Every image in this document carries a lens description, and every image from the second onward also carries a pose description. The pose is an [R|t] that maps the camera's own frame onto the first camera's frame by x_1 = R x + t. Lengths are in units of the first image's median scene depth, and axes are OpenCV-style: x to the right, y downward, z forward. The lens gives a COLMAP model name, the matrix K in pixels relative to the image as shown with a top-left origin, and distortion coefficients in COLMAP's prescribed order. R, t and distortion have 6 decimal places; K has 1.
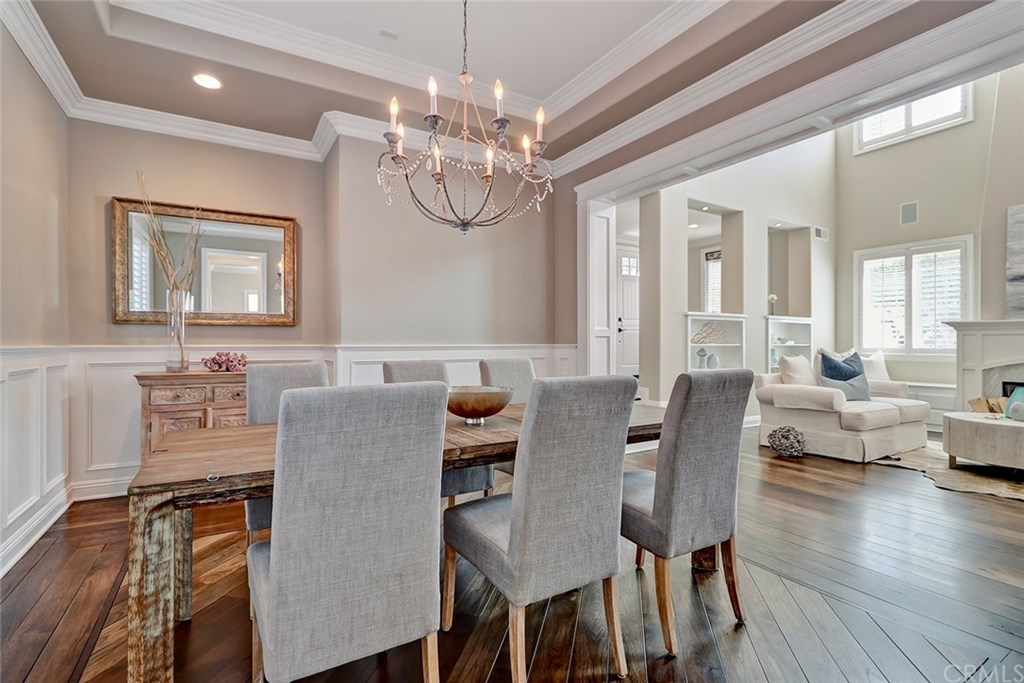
lens RADIAL K [[481.7, 0, 514.5], [0, 481.7, 341.8], [0, 0, 1]] dist [0.001529, -0.003439]
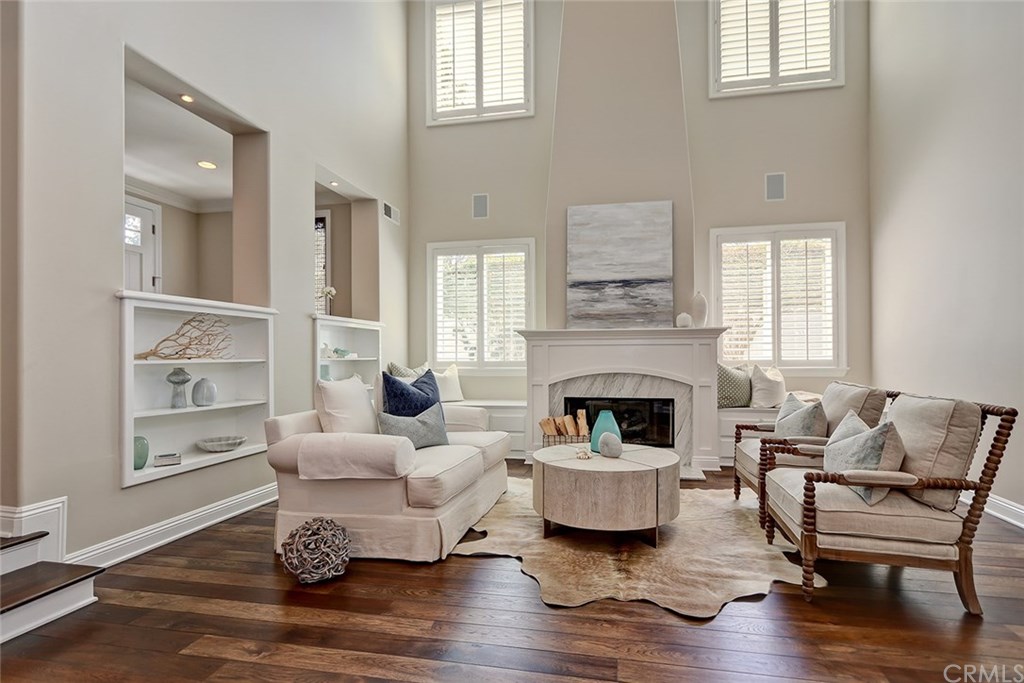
lens RADIAL K [[481.7, 0, 532.8], [0, 481.7, 351.5], [0, 0, 1]] dist [0.001529, -0.003439]
pose [[0.677774, -0.000665, 0.735270, 0.269881], [0.005244, 0.999979, -0.003929, -0.000208], [-0.735251, 0.006519, 0.677763, 0.378223]]
